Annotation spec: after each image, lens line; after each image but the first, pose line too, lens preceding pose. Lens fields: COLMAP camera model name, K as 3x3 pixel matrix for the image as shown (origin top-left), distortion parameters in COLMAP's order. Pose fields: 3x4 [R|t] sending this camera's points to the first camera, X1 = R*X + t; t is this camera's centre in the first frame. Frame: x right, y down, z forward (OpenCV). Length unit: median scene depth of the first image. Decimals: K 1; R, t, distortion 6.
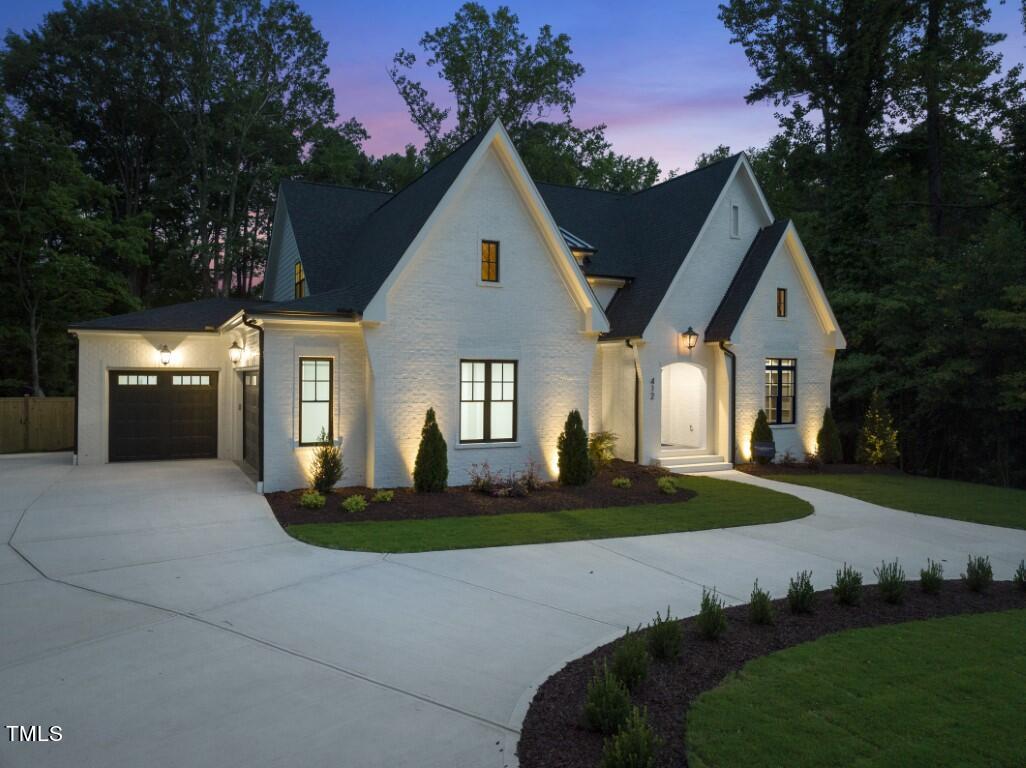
lens RADIAL K [[716.2, 0, 513.0], [0, 716.2, 384.0], [0, 0, 1]] dist [-0.043800, 0.002709]
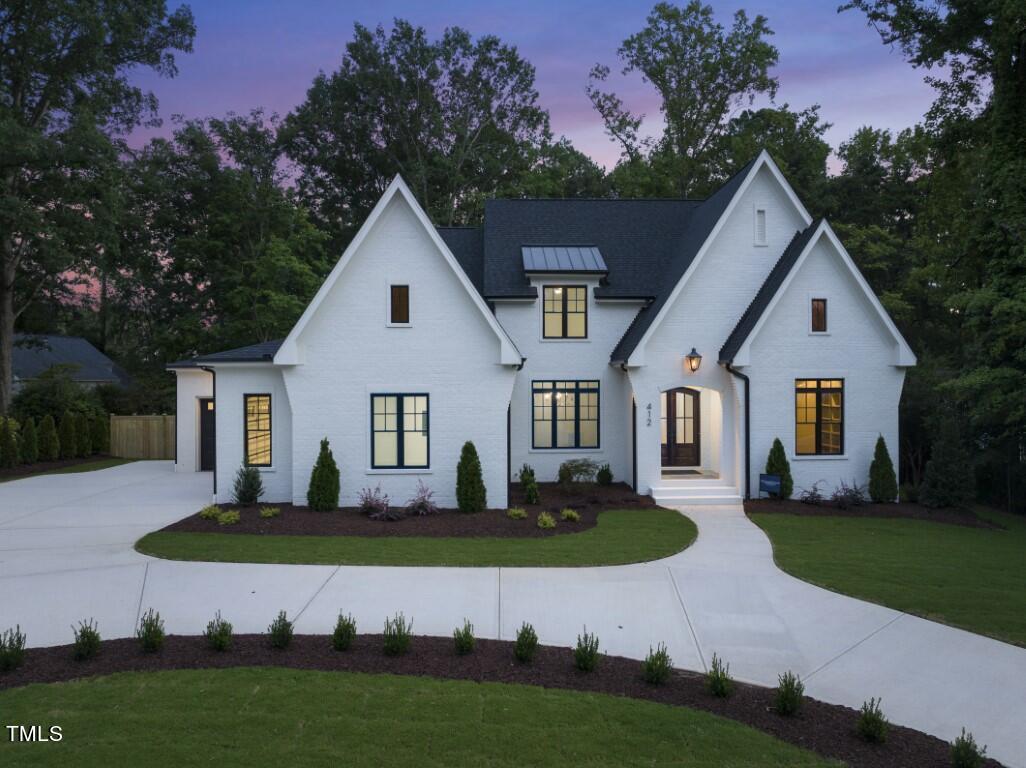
lens RADIAL K [[730.2, 0, 513.0], [0, 730.2, 384.0], [0, 0, 1]] dist [-0.058720, 0.030301]
pose [[0.906761, -0.007954, -0.421570, 0.391156], [0.007183, 0.999968, -0.003417, -0.028479], [0.421584, 0.000070, 0.906789, 0.036728]]
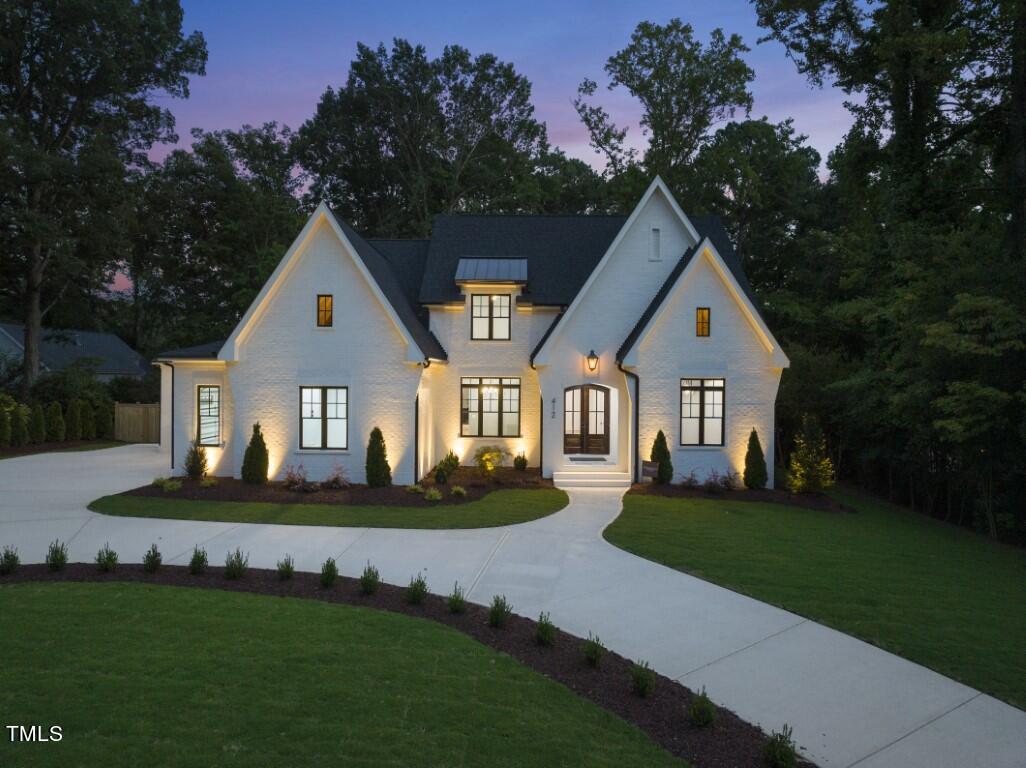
lens RADIAL K [[711.6, 0, 513.0], [0, 711.6, 384.0], [0, 0, 1]] dist [-0.041956, 0.004142]
pose [[0.887866, 0.005064, -0.460074, 0.568489], [-0.005255, 0.999986, 0.000865, -0.026868], [0.460072, 0.001650, 0.887880, 0.006109]]
